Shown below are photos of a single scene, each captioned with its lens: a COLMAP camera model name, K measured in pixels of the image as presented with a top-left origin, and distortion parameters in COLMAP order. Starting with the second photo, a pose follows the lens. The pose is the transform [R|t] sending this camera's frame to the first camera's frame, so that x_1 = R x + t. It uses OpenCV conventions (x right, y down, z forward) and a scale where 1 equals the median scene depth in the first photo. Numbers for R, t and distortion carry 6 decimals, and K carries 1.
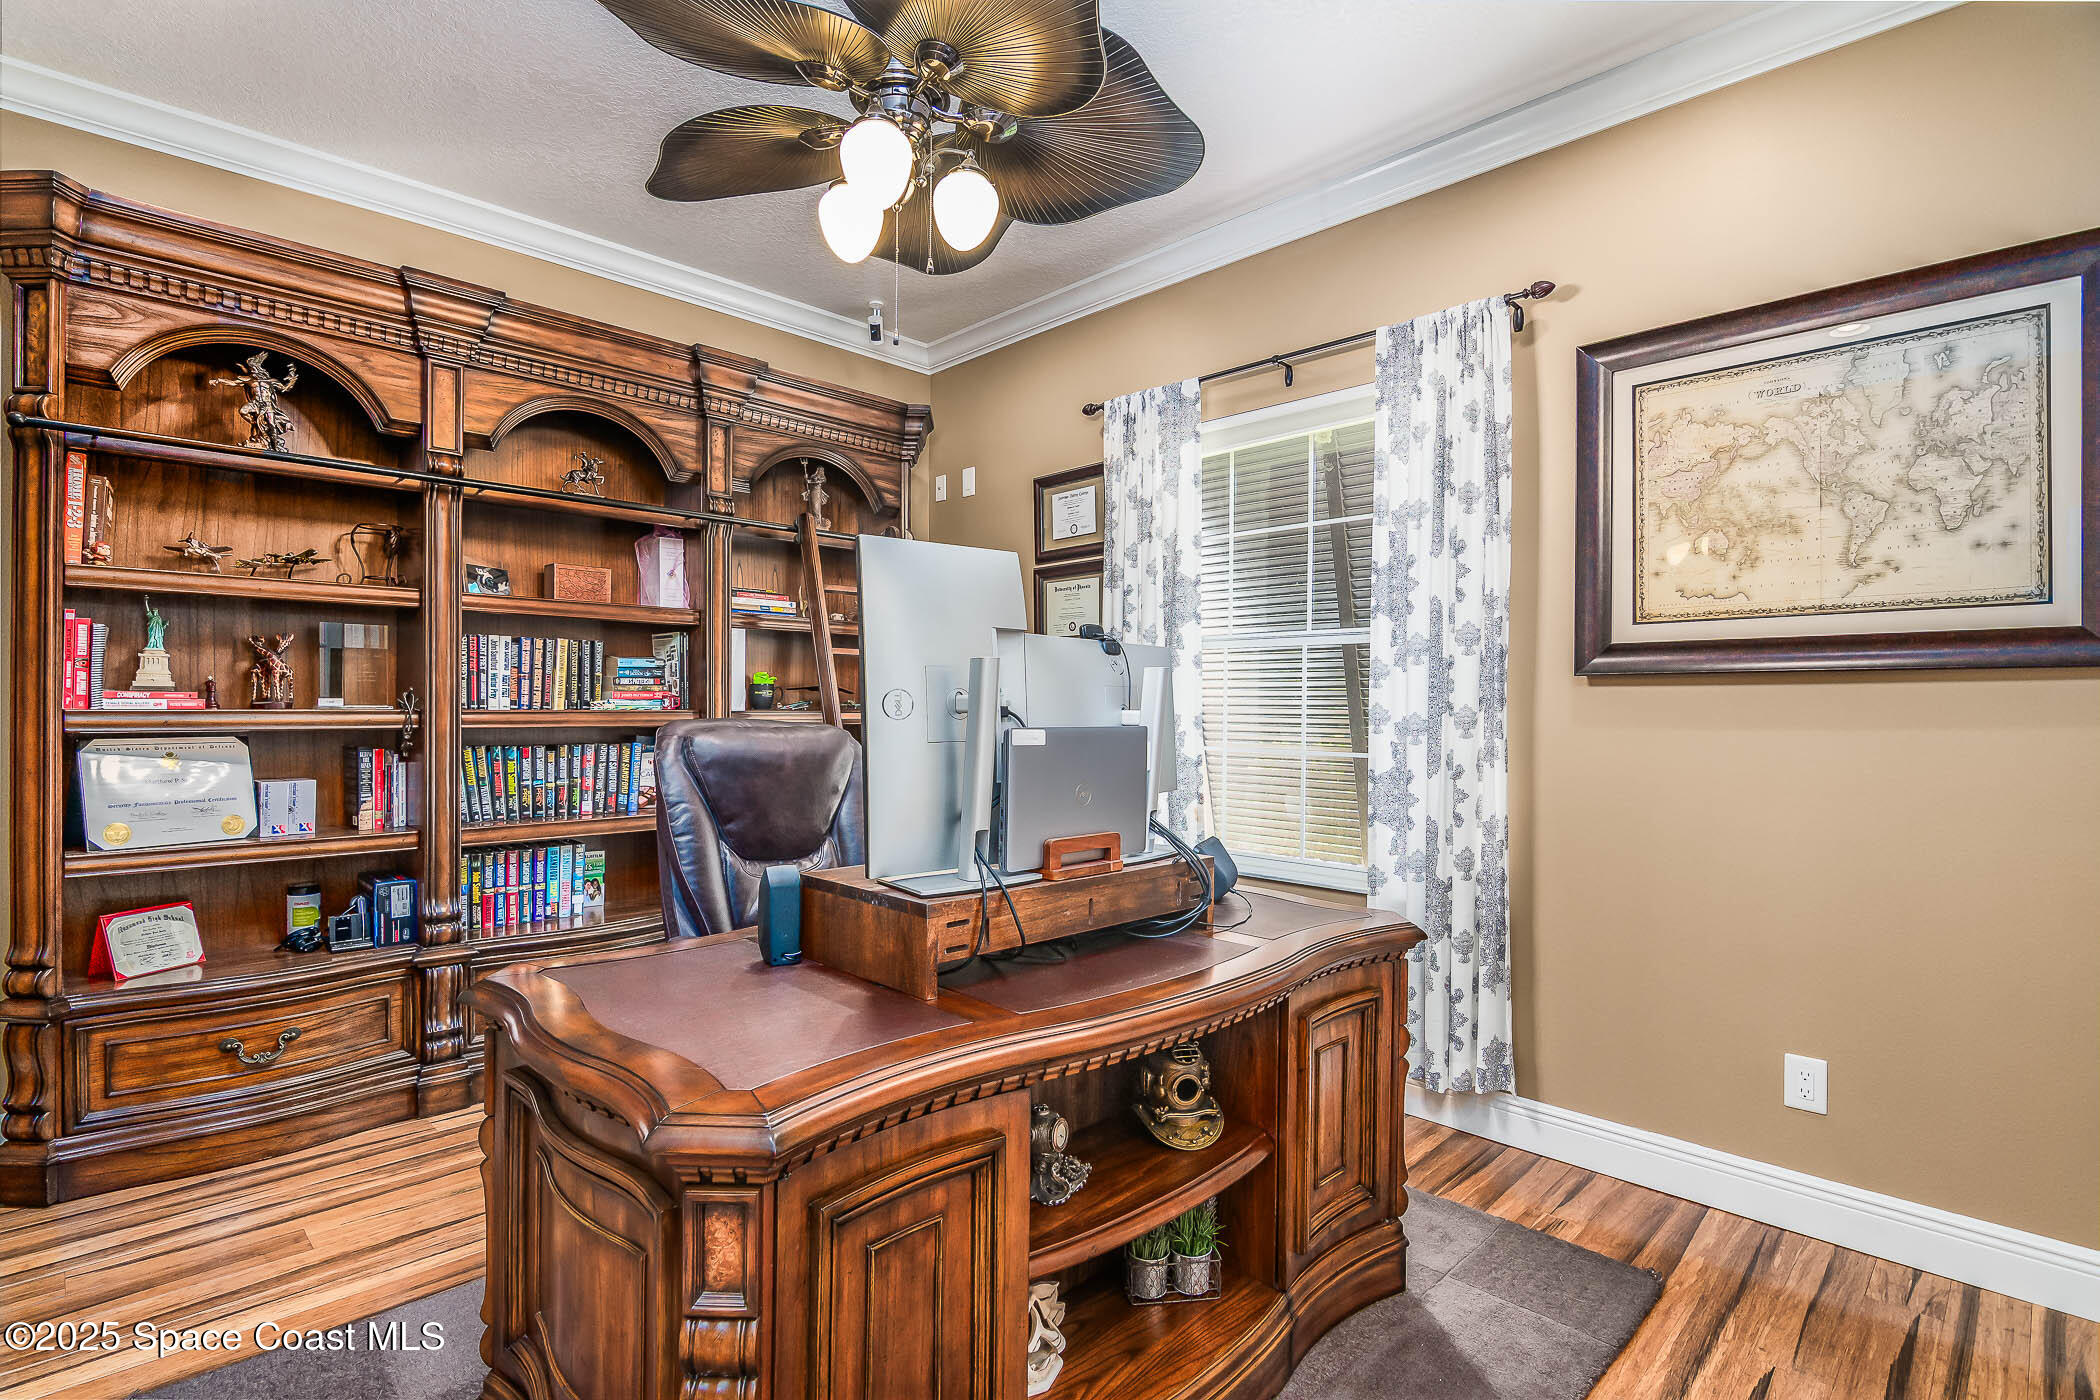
lens RADIAL K [[1014.9, 0, 1048.1], [0, 1014.9, 706.6], [0, 0, 1]] dist [-0.013009, -0.001167]
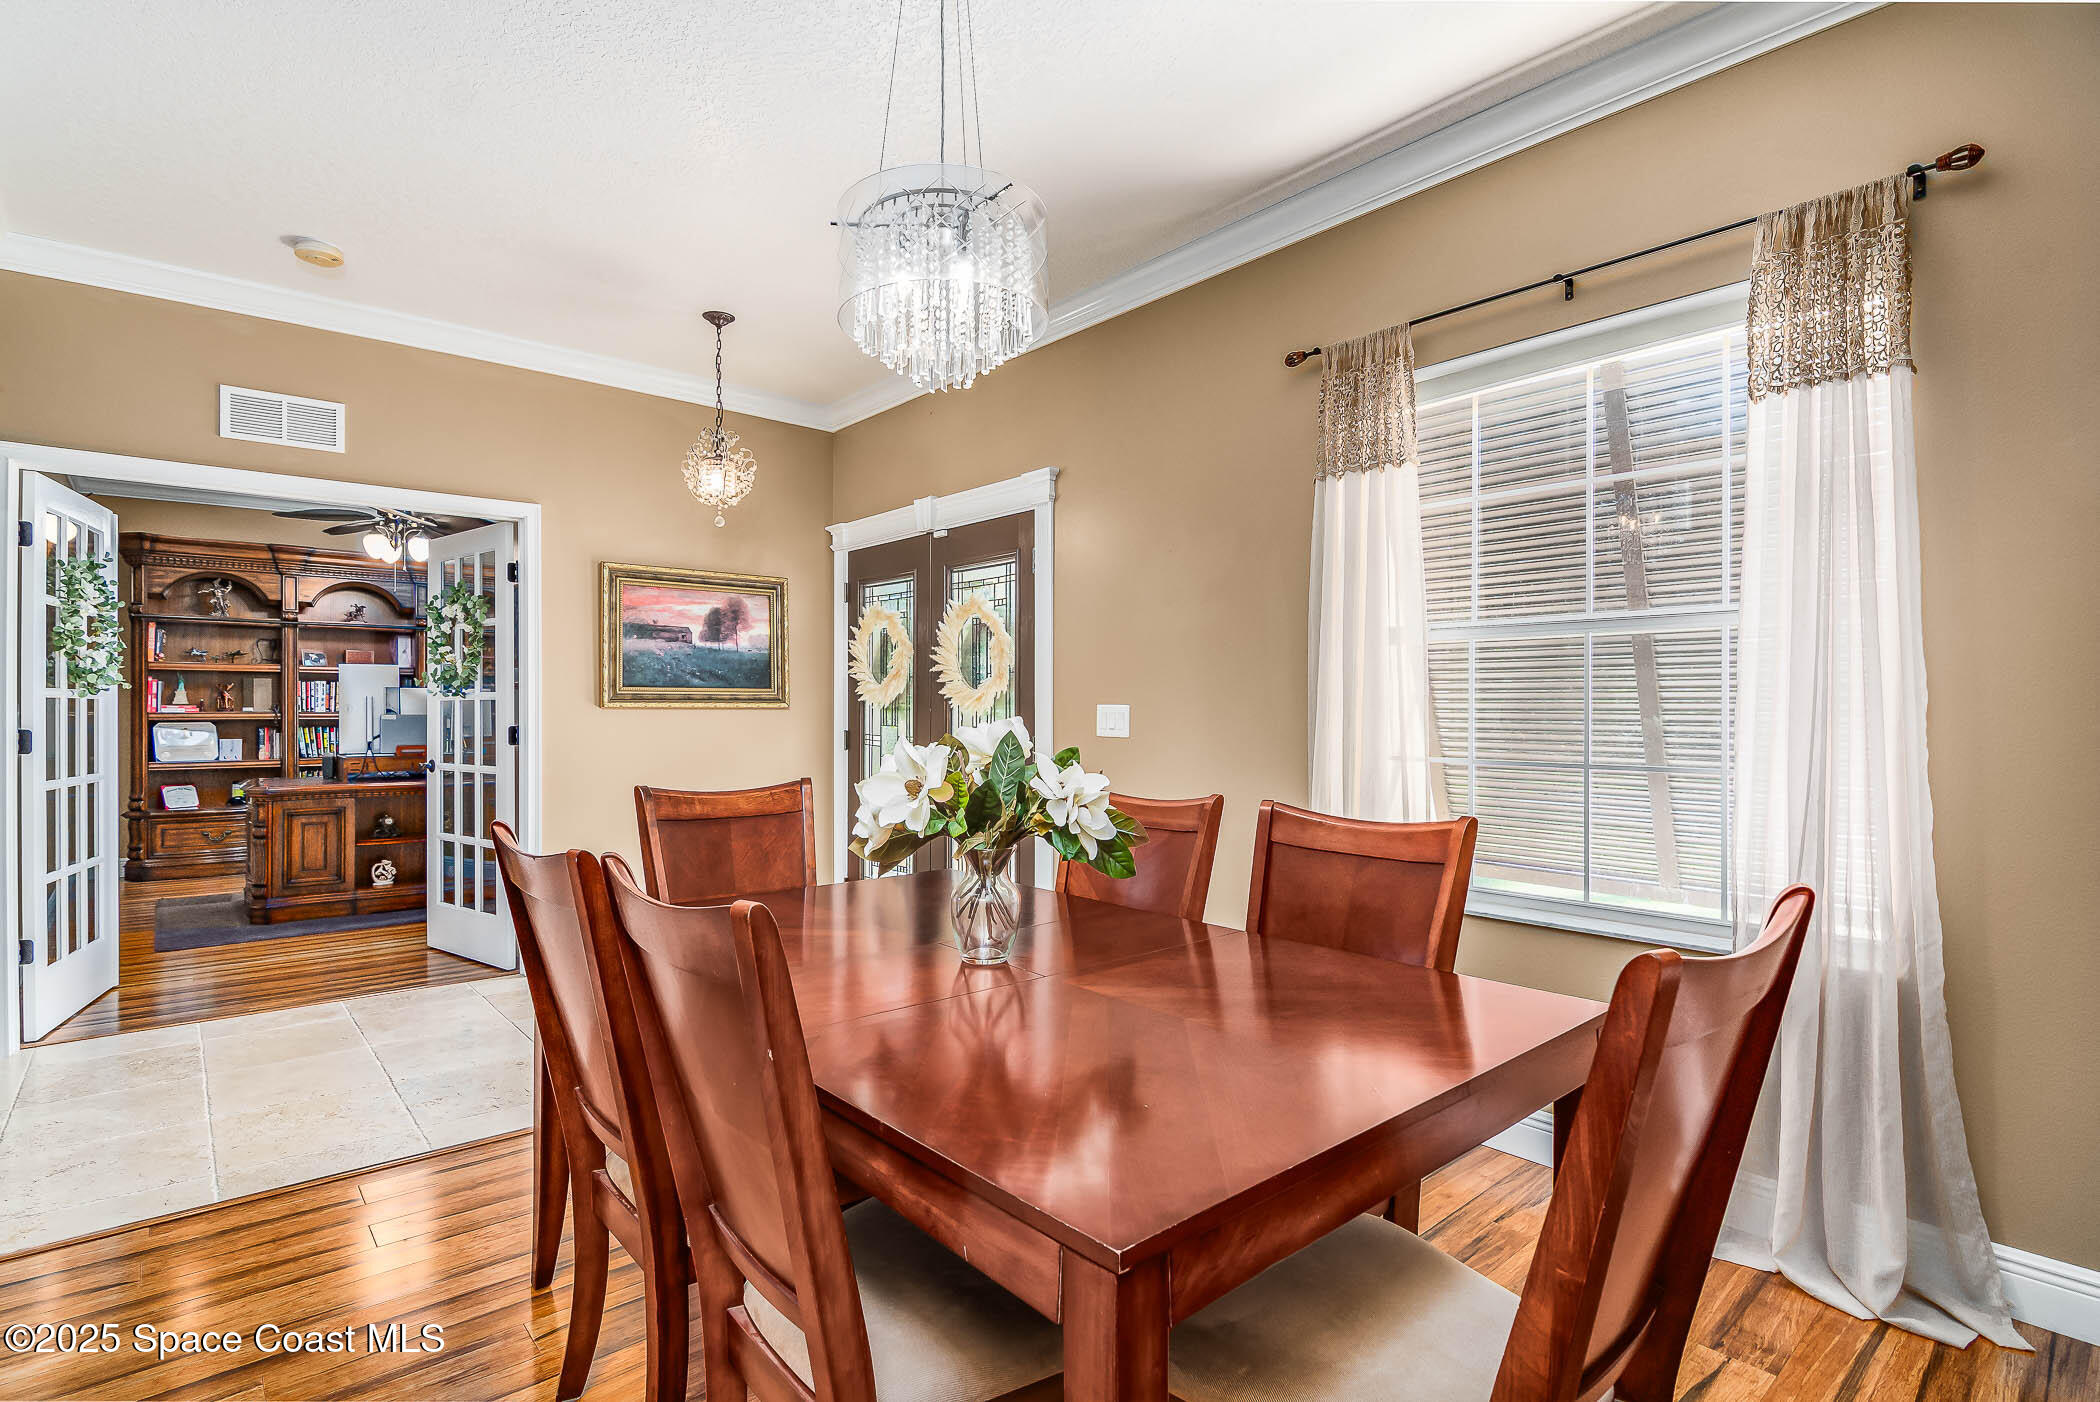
lens RADIAL K [[1014.9, 0, 1050.9], [0, 1014.9, 702.1], [0, 0, 1]] dist [-0.013009, -0.001167]
pose [[0.998221, -0.010038, -0.058777, 1.530217], [0.009682, 0.999933, -0.006350, 0.014188], [0.058837, 0.005769, 0.998251, -1.486769]]
